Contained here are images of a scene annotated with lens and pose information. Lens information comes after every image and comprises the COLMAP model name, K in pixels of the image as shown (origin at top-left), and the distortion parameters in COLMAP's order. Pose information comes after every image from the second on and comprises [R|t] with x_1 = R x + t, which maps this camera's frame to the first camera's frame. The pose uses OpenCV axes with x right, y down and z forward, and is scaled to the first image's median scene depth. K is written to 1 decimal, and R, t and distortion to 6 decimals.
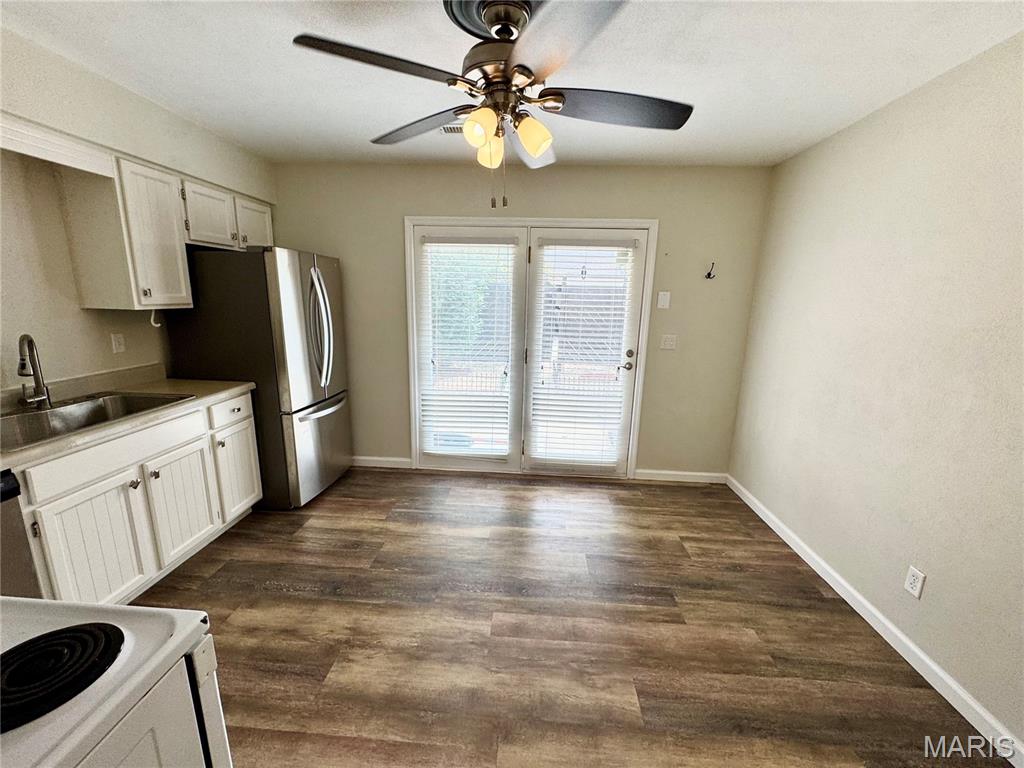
lens RADIAL K [[407.5, 0, 511.6], [0, 407.5, 382.9], [0, 0, 1]] dist [-0.003236, 0.000217]
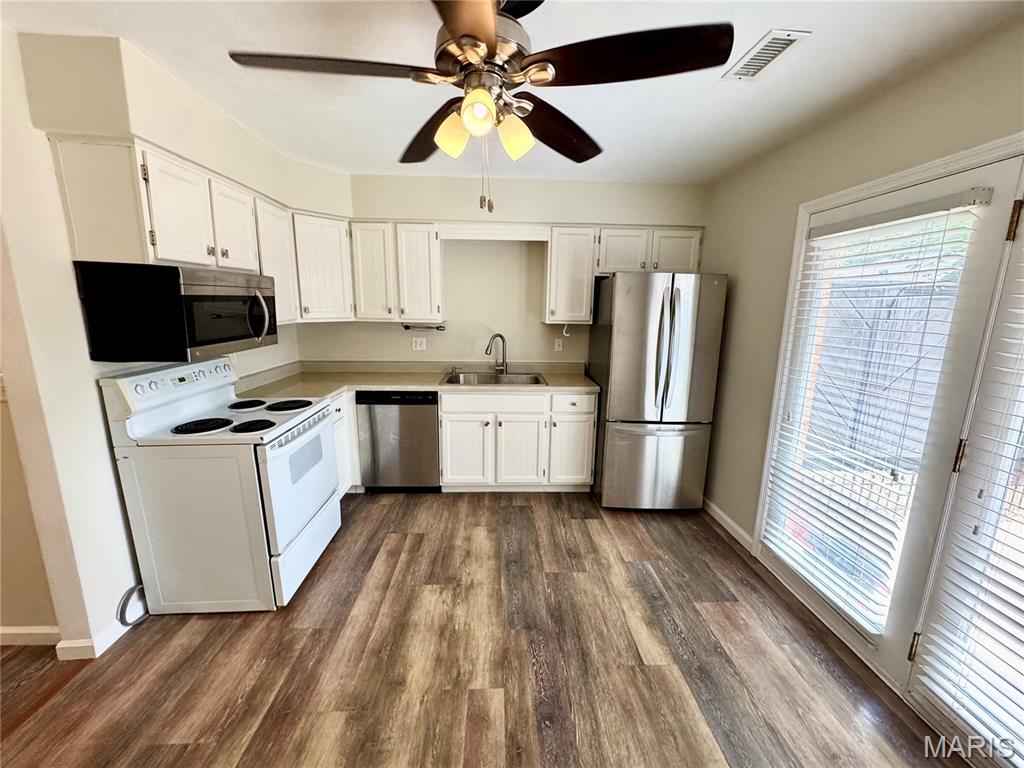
lens RADIAL K [[407.5, 0, 511.6], [0, 407.5, 382.9], [0, 0, 1]] dist [-0.003236, 0.000217]
pose [[0.101795, 0.164938, -0.981037, 0.581854], [-0.219931, 0.965489, 0.139503, -0.140903], [0.970190, 0.201559, 0.134557, 0.671740]]
